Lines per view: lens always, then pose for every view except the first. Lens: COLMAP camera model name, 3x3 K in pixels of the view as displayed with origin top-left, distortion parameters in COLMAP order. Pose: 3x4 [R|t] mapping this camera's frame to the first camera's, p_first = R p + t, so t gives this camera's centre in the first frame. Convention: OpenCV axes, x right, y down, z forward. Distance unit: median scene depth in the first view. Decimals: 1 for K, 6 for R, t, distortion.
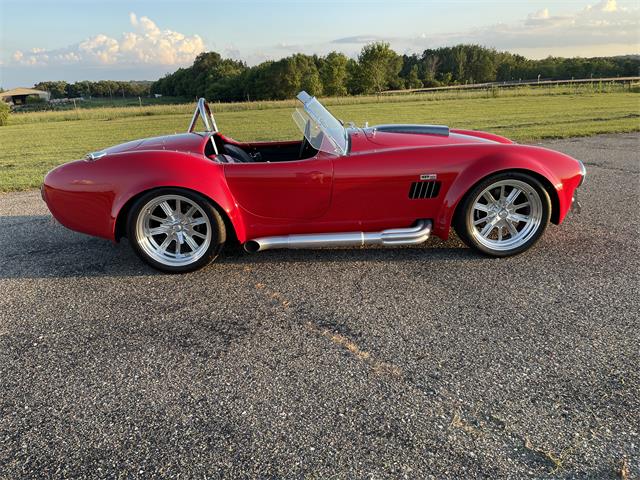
lens RADIAL K [[502.3, 0, 316.2], [0, 502.3, 240.4], [0, 0, 1]] dist [0.079454, -0.117609]
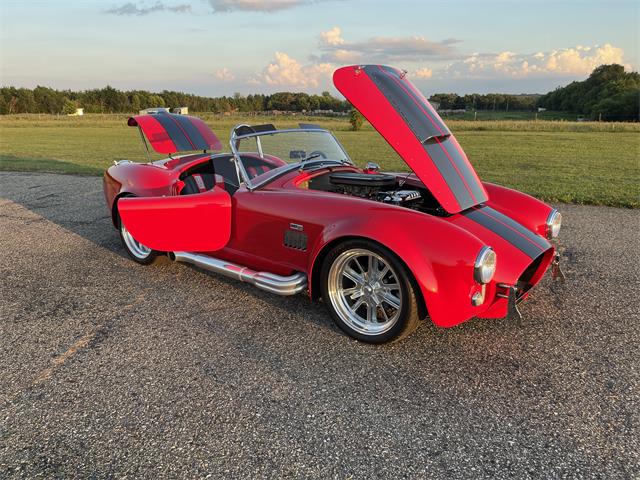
lens RADIAL K [[492.7, 0, 302.5], [0, 492.7, 240.6], [0, 0, 1]] dist [0.077650, -0.104864]
pose [[0.736167, 0.213481, -0.642249, 0.764427], [-0.224287, 0.972279, 0.066096, -0.153560], [0.638556, 0.095391, 0.763641, 0.305900]]
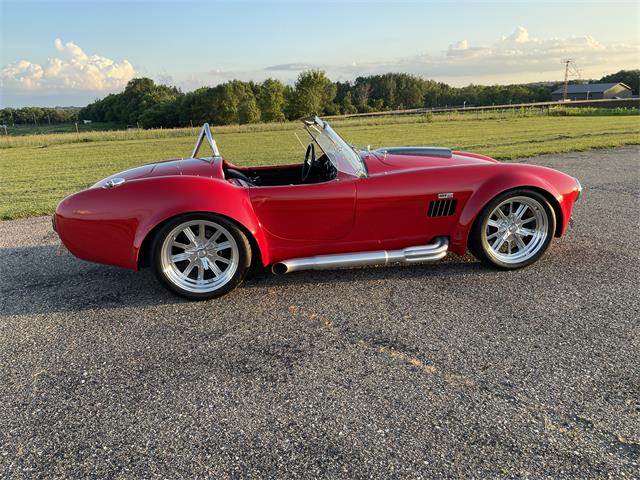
lens RADIAL K [[502.1, 0, 320.0], [0, 502.1, 240.0], [0, 0, 1]] dist [0.071248, -0.102661]
pose [[0.991292, -0.035283, 0.126870, -0.163008], [0.041260, 0.998144, -0.044797, 0.002162], [-0.125054, 0.049642, 0.990907, 0.000320]]
